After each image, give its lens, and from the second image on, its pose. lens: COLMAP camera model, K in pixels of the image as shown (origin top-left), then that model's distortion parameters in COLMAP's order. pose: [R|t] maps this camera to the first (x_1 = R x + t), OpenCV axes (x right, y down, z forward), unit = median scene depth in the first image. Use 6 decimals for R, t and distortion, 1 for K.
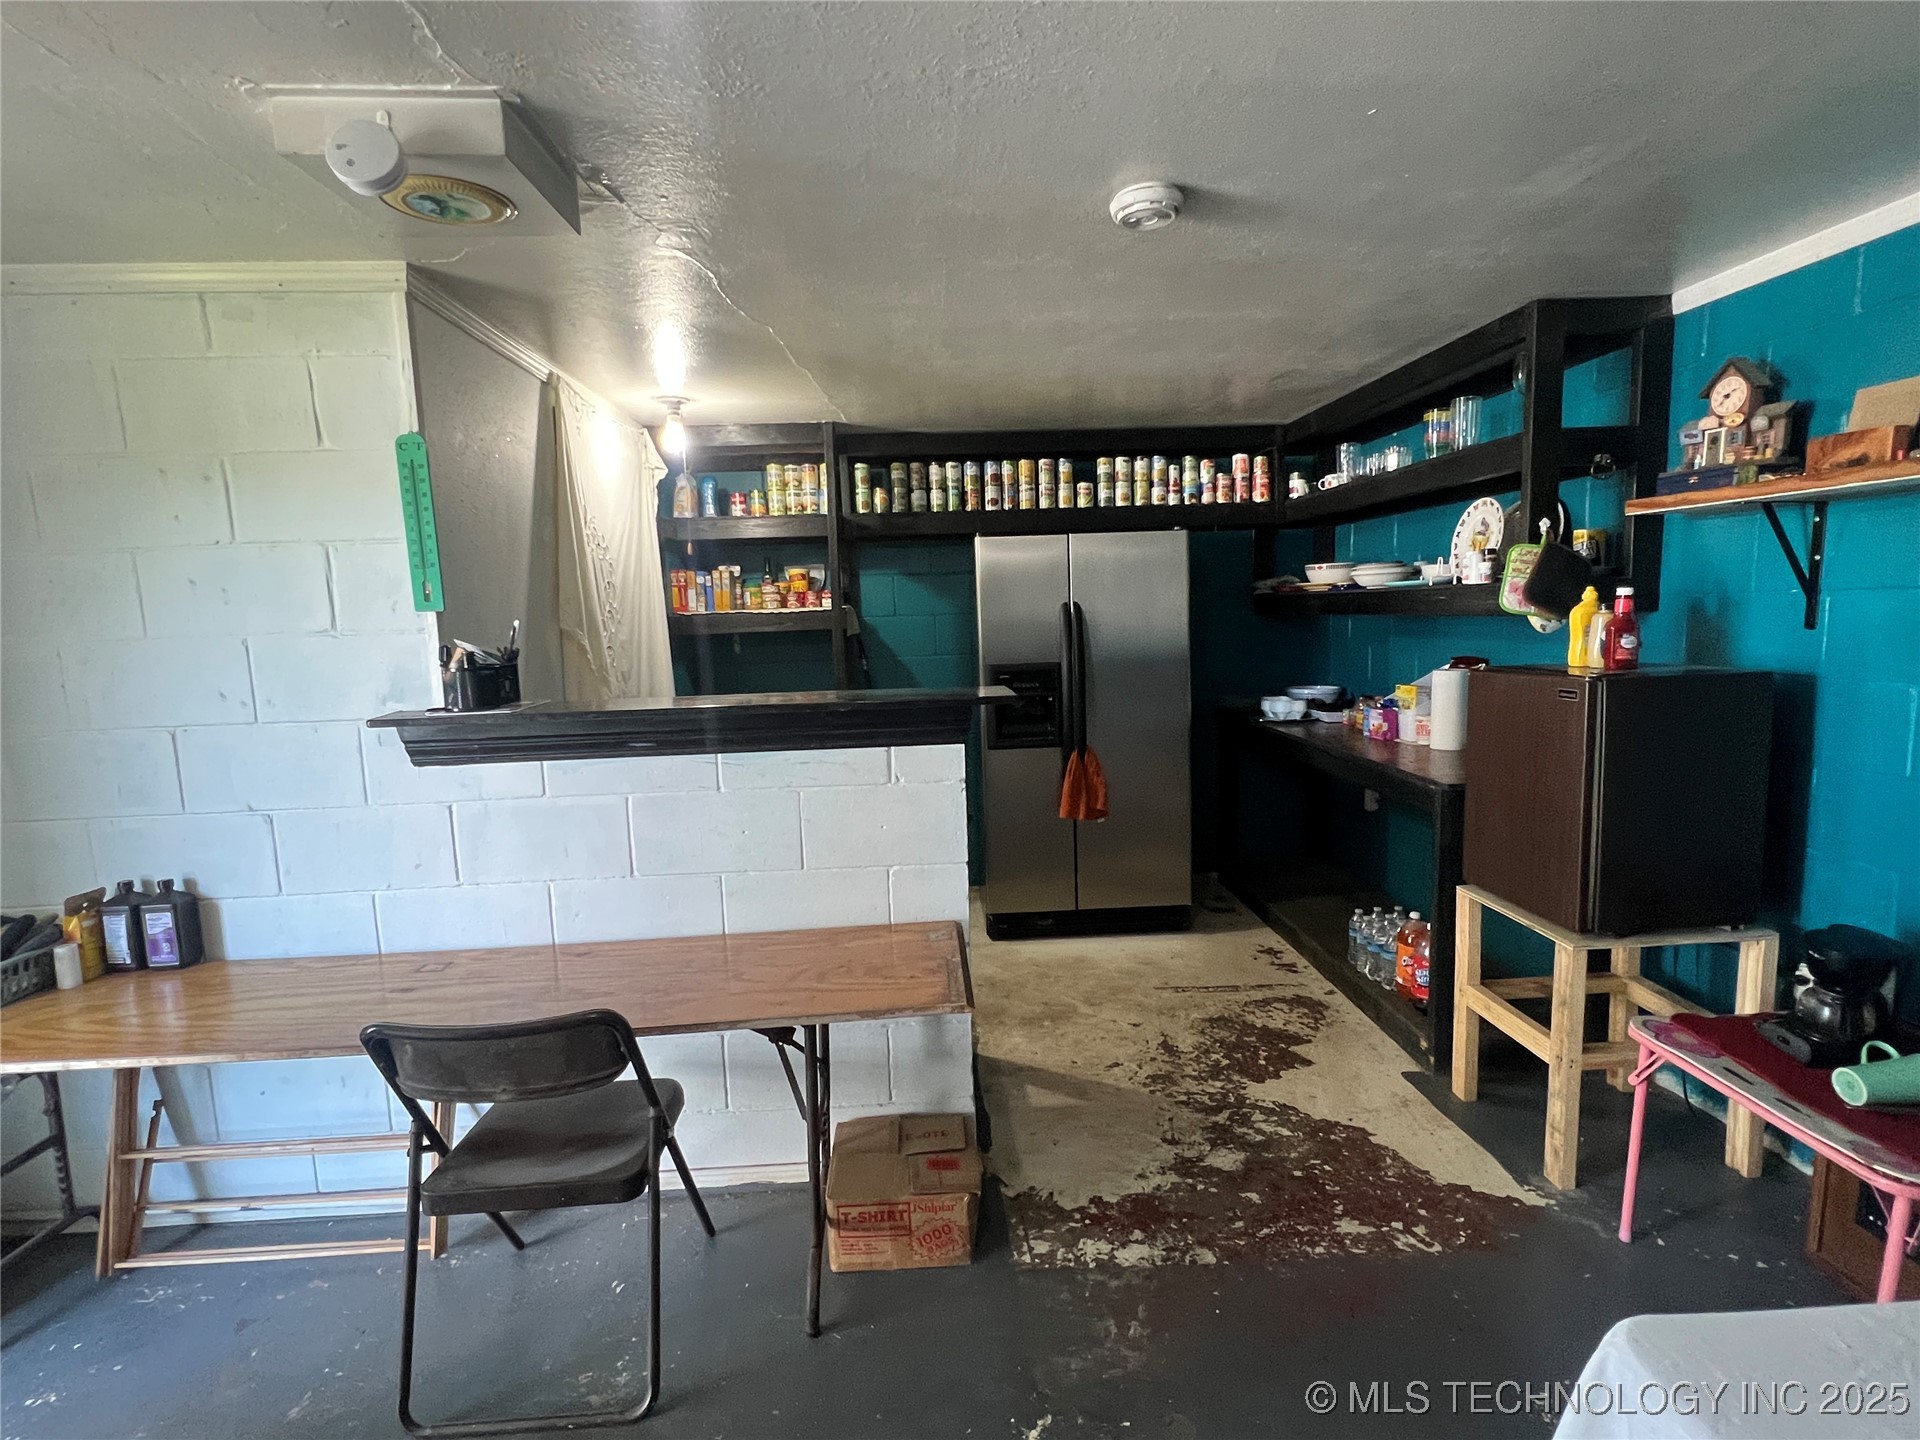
lens RADIAL K [[912.5, 0, 960.0], [0, 912.5, 720.0], [0, 0, 1]] dist [-0.000606, -0.001549]
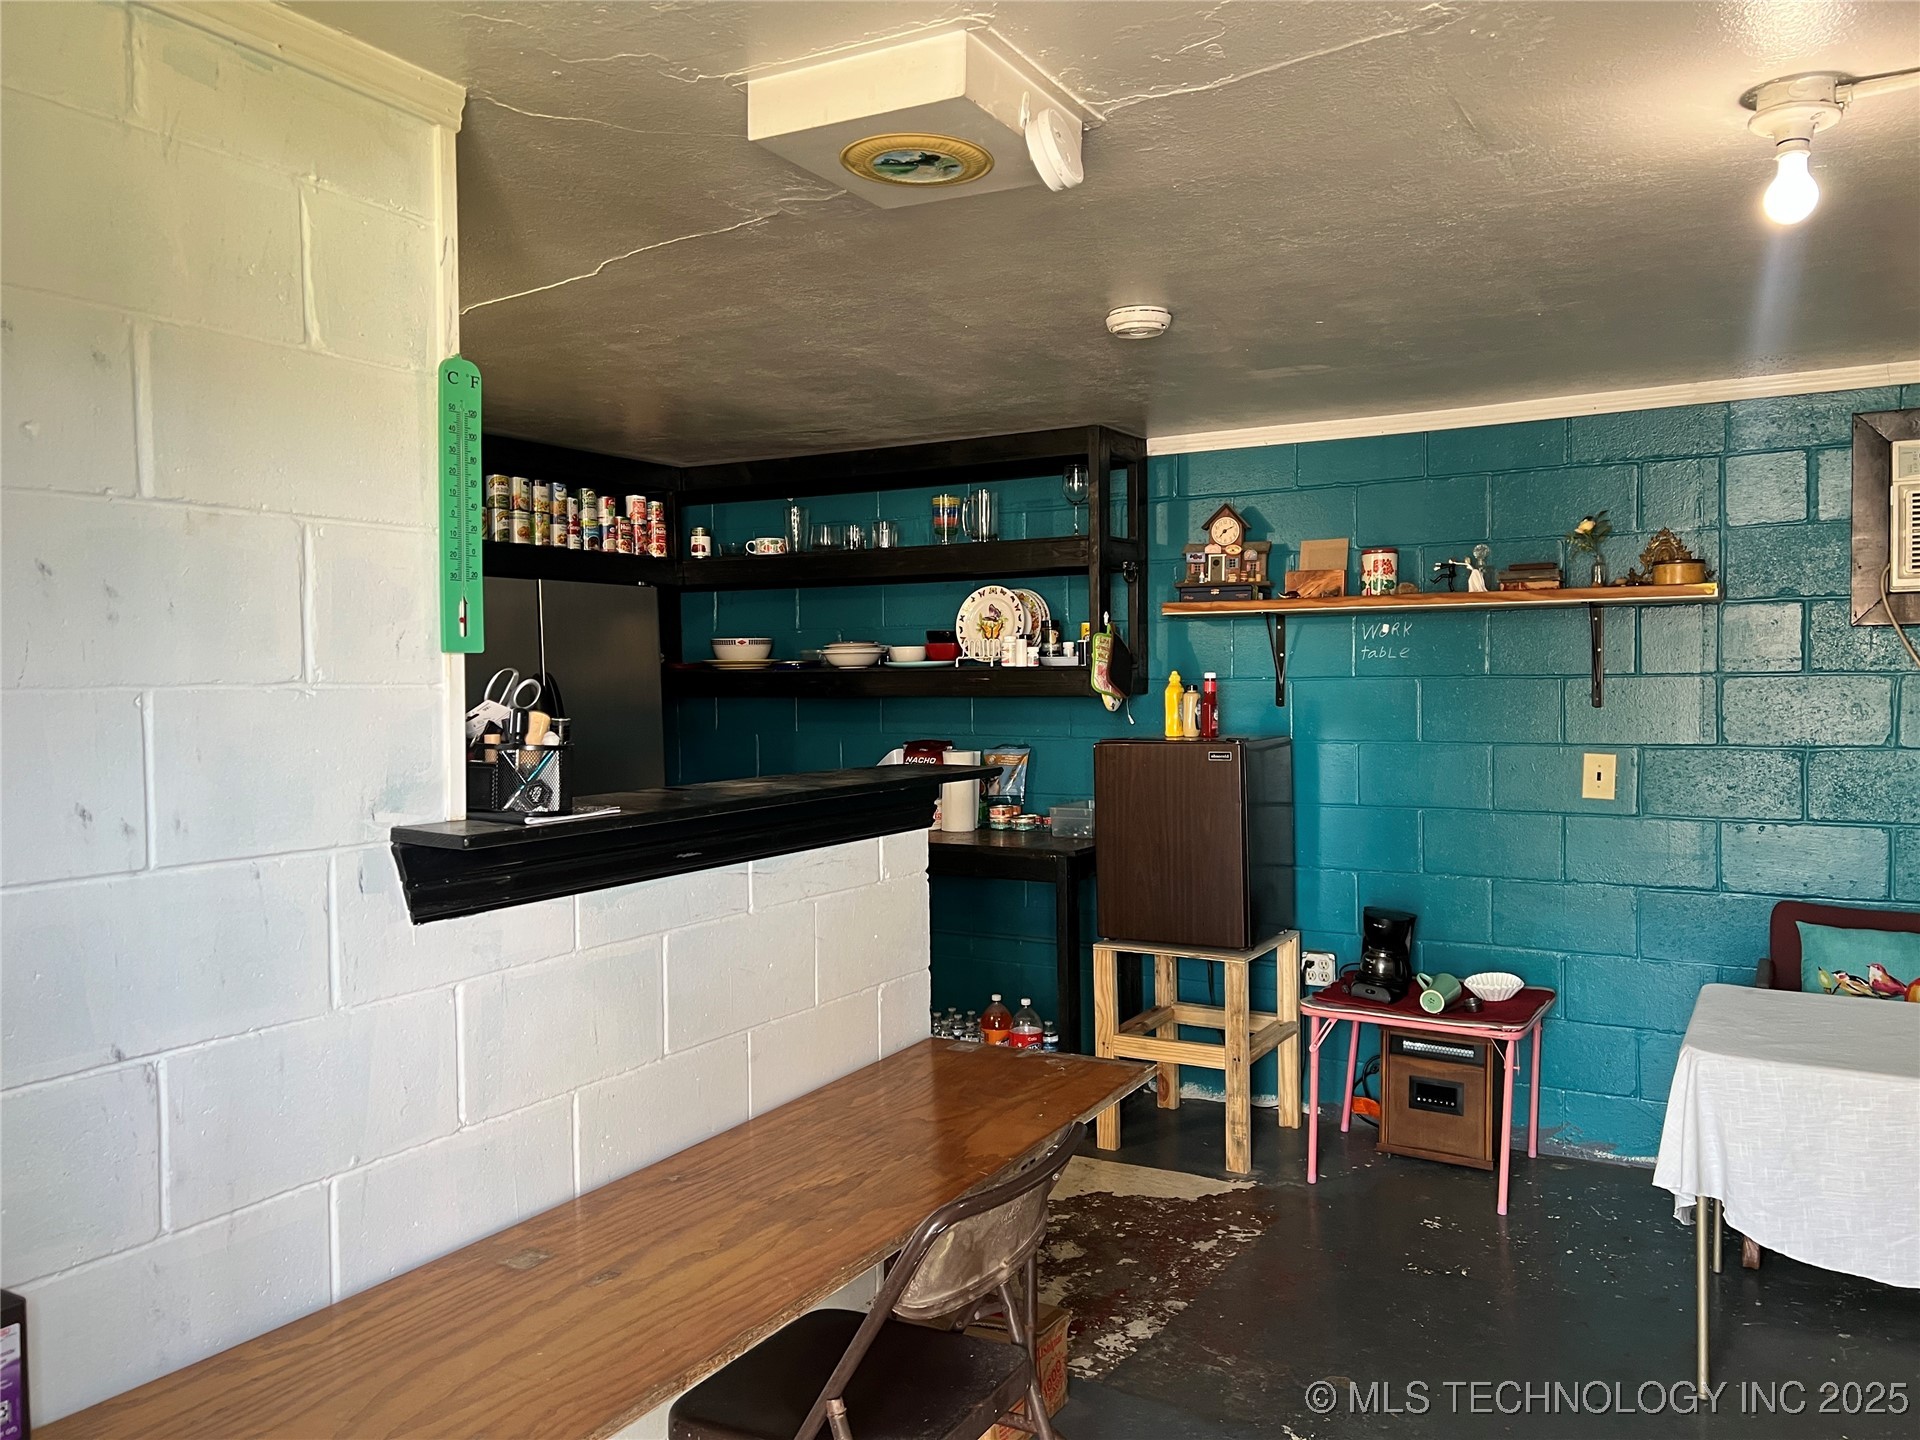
lens RADIAL K [[1423.0, 0, 960.0], [0, 1423.0, 720.0], [0, 0, 1]] dist [0.061630, -0.005817]
pose [[0.556544, 0.001472, 0.830817, -0.934836], [0.091715, 0.993778, -0.063198, 0.009841], [-0.825741, 0.111371, 0.552946, 0.175929]]
